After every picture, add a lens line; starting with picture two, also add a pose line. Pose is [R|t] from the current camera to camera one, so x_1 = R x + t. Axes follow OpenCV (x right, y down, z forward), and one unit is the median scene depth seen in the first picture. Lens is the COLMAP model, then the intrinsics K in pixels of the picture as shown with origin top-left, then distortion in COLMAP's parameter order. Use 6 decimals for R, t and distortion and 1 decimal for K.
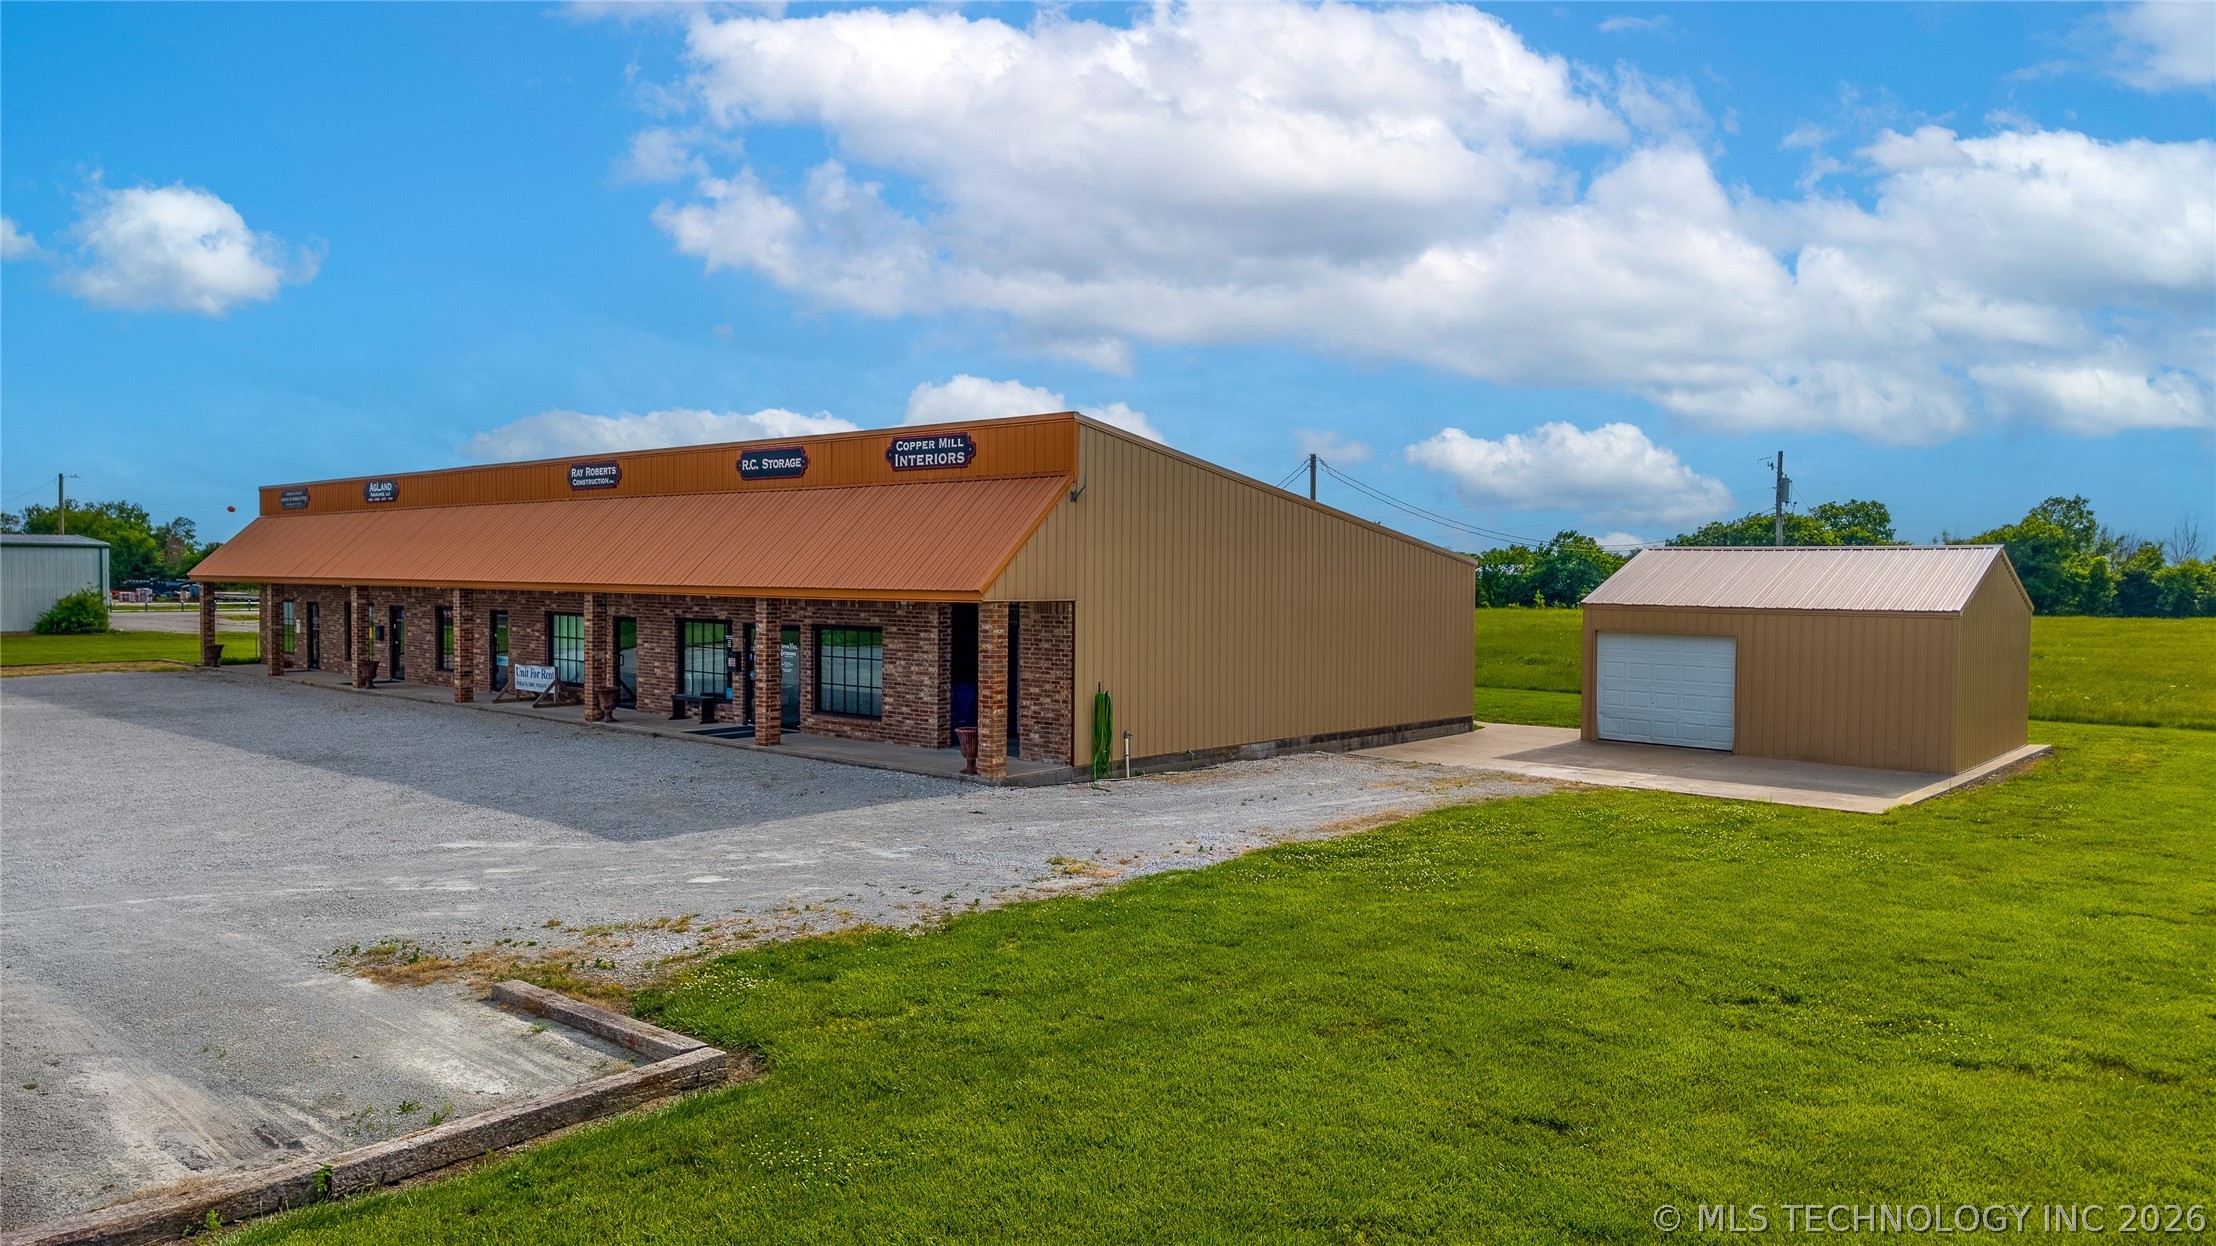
lens RADIAL K [[1390.2, 0, 1126.9], [0, 1390.2, 621.6], [0, 0, 1]] dist [0.034017, -0.000006]
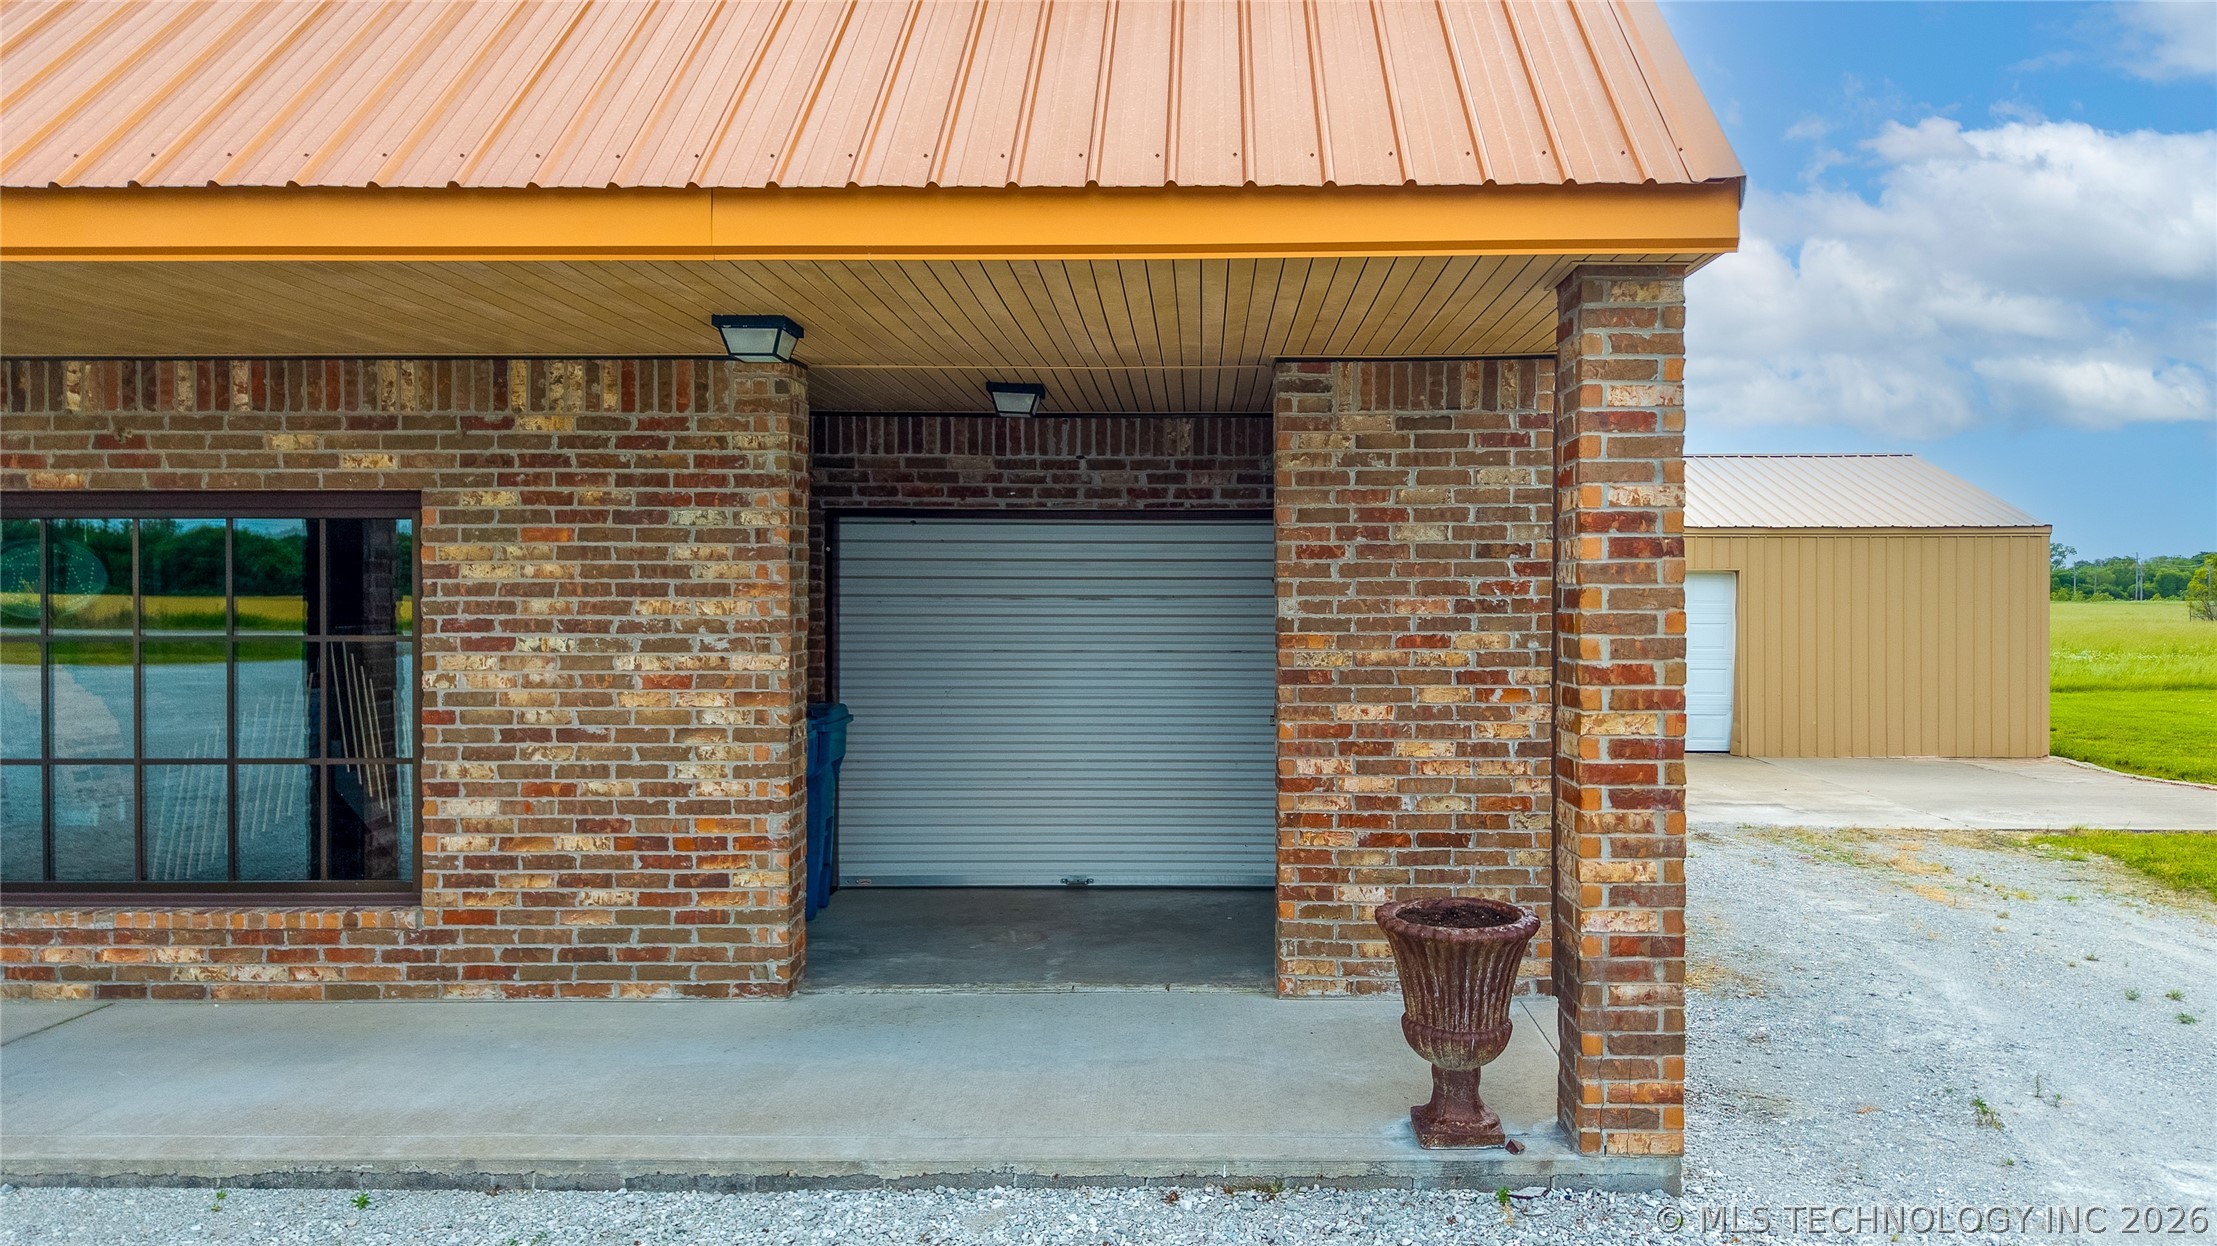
lens RADIAL K [[1488.0, 0, 1165.3], [0, 1488.0, 608.2], [0, 0, 1]] dist [0.020679, -0.024324]
pose [[0.756103, -0.013075, 0.654322, -0.034256], [0.026450, 0.999594, -0.010590, 0.004063], [-0.653918, 0.025314, 0.756142, 0.103537]]
